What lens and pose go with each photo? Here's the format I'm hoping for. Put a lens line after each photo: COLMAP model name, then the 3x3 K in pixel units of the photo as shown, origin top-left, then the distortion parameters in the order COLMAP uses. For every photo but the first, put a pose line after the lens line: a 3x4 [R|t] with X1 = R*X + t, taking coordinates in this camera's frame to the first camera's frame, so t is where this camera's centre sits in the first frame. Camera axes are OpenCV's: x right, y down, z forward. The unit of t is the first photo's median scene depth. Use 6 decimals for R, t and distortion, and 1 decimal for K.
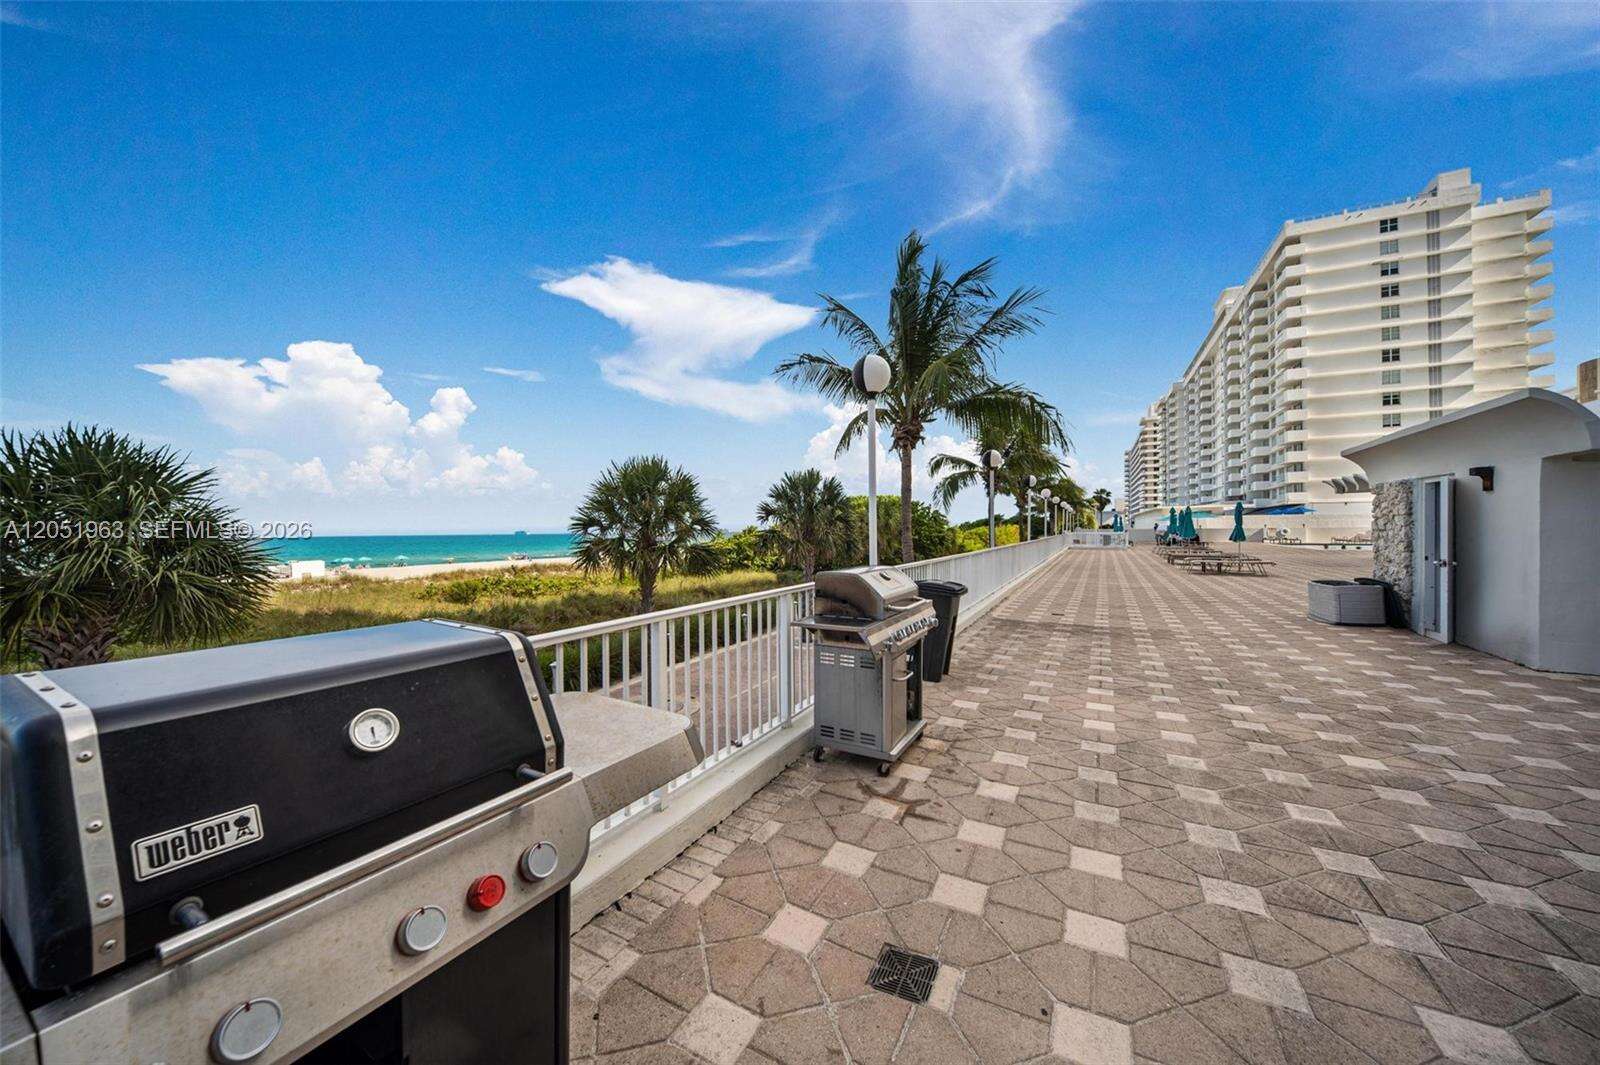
lens RADIAL K [[559.7, 0, 800.0], [0, 559.7, 532.5], [0, 0, 1]] dist [-0.014534, -0.000163]
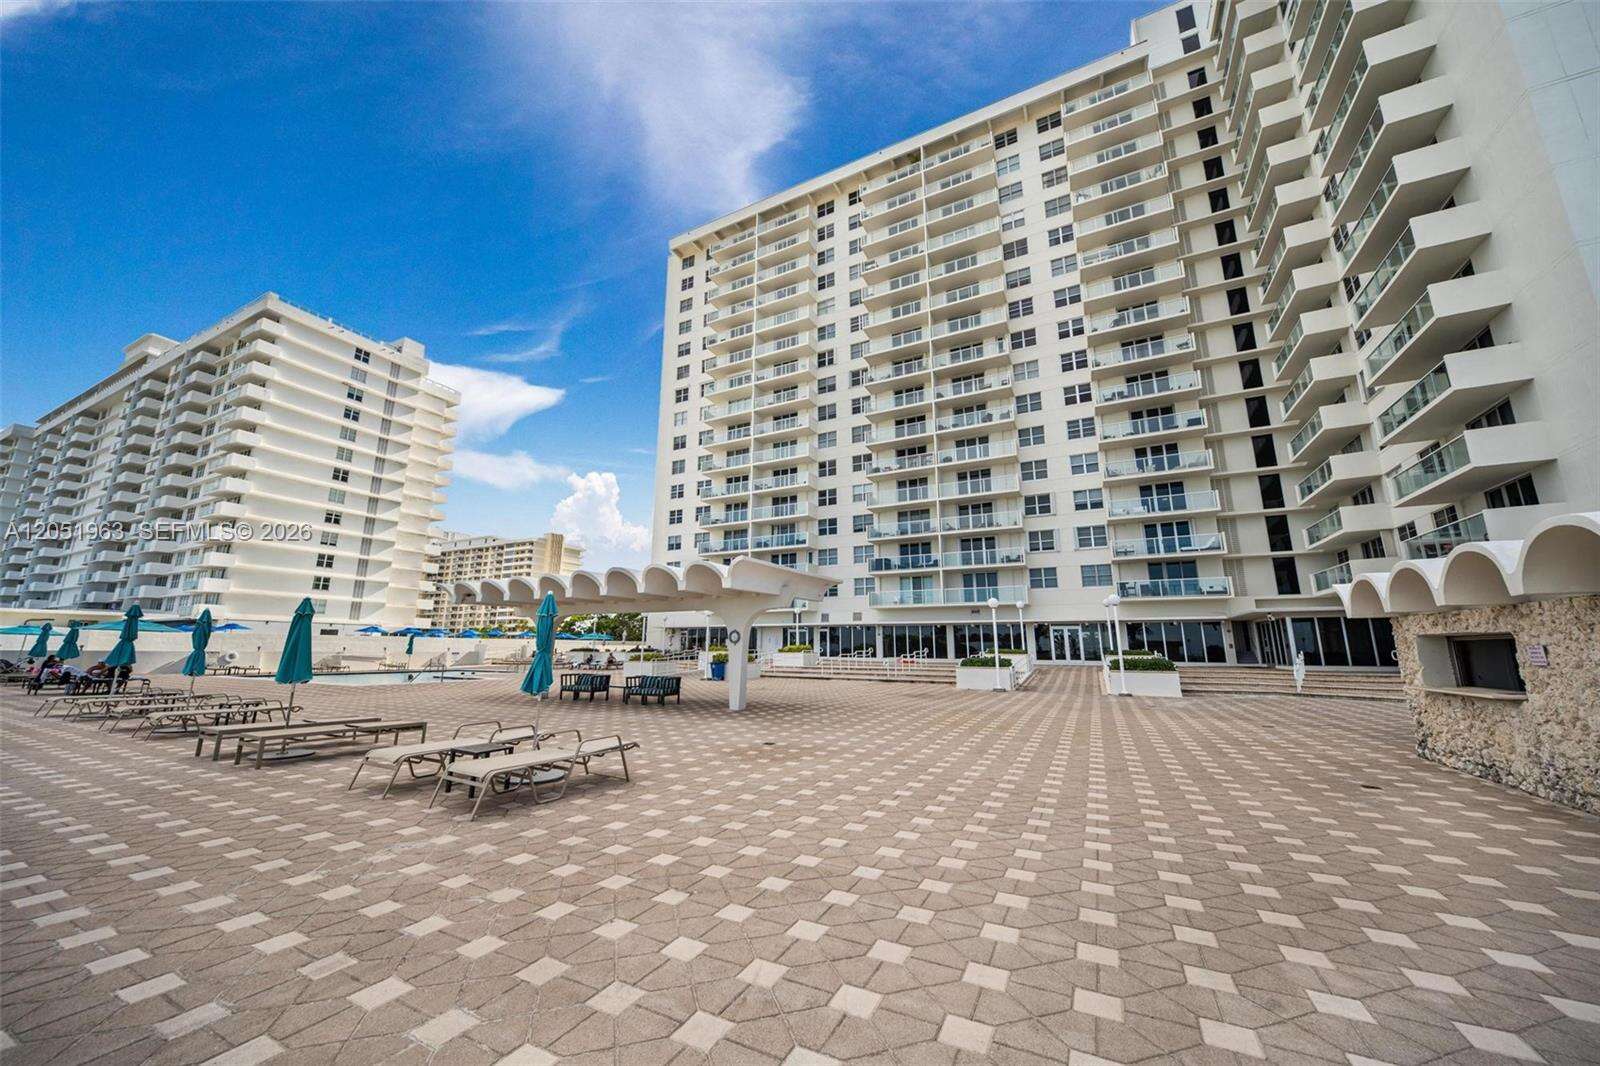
lens RADIAL K [[559.7, 0, 800.0], [0, 559.7, 533.0], [0, 0, 1]] dist [-0.014534, -0.000163]
pose [[-0.030038, 0.212774, 0.976640, 0.085617], [0.002667, 0.977094, -0.212791, -0.003251], [-0.999545, -0.003787, -0.029917, 0.184066]]
